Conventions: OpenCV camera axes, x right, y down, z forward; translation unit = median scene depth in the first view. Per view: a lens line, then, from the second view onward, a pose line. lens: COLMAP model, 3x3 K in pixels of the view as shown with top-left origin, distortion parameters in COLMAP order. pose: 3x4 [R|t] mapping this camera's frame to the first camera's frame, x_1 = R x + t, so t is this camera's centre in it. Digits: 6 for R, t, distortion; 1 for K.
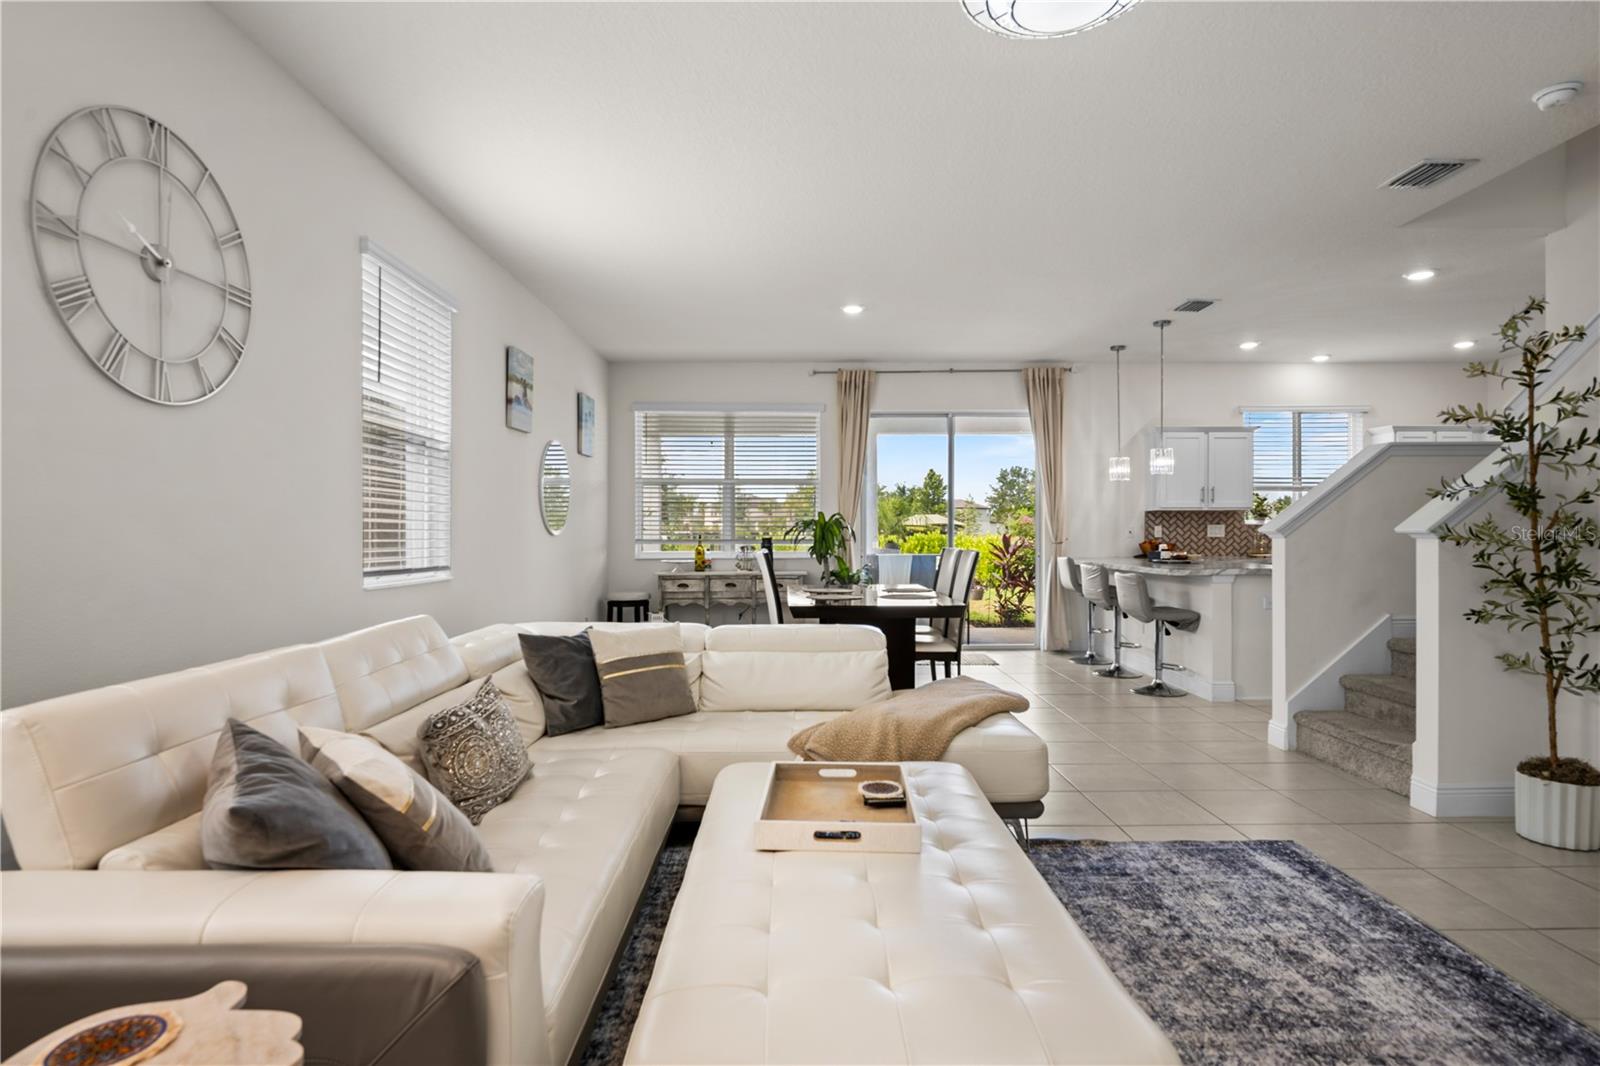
lens RADIAL K [[802.9, 0, 815.7], [0, 802.9, 535.4], [0, 0, 1]] dist [0.001930, -0.001265]
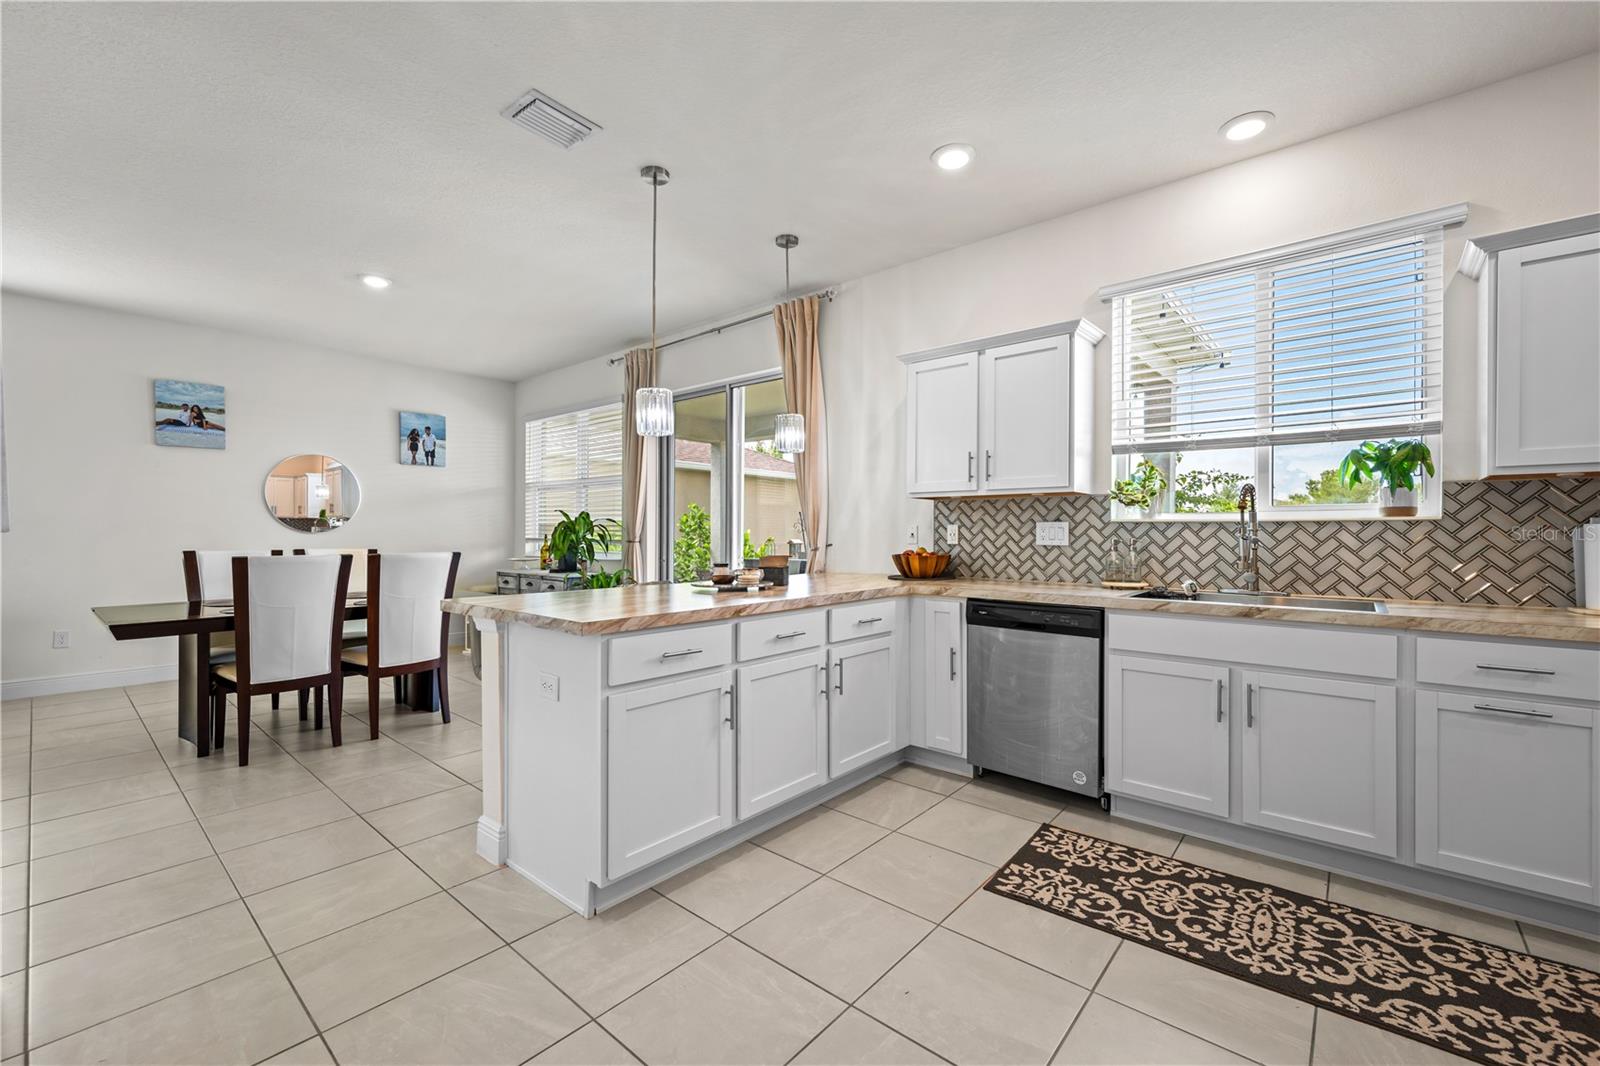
lens RADIAL K [[646.0, 0, 796.2], [0, 646.0, 533.3], [0, 0, 1]] dist [0.002436, 0.000864]
pose [[0.749295, 0.006802, -0.662202, 1.795844], [-0.008352, 0.999965, 0.000821, -0.013600], [0.662184, 0.004915, 0.749325, 1.589724]]
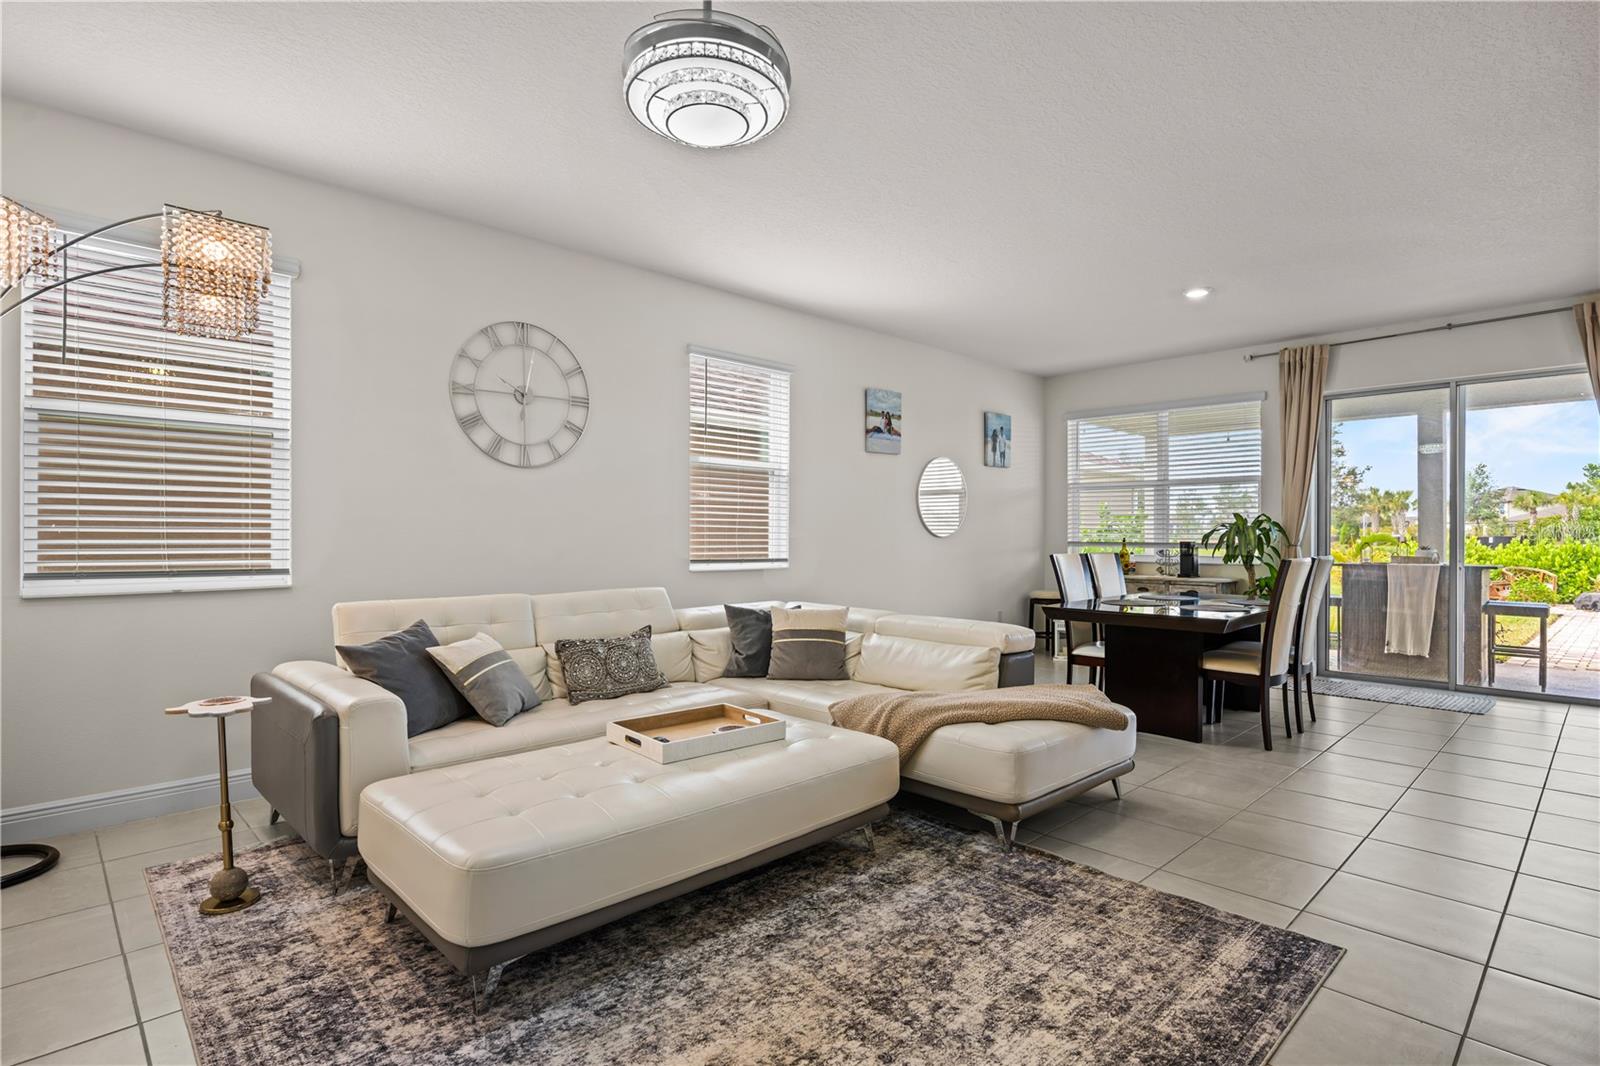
lens RADIAL K [[802.9, 0, 862.0], [0, 802.9, 537.8], [0, 0, 1]] dist [0.001930, -0.001265]
pose [[0.705578, 0.006330, -0.708604, 0.906185], [-0.006600, 0.999975, 0.002361, -0.003301], [0.708602, 0.003011, 0.705602, 0.170036]]
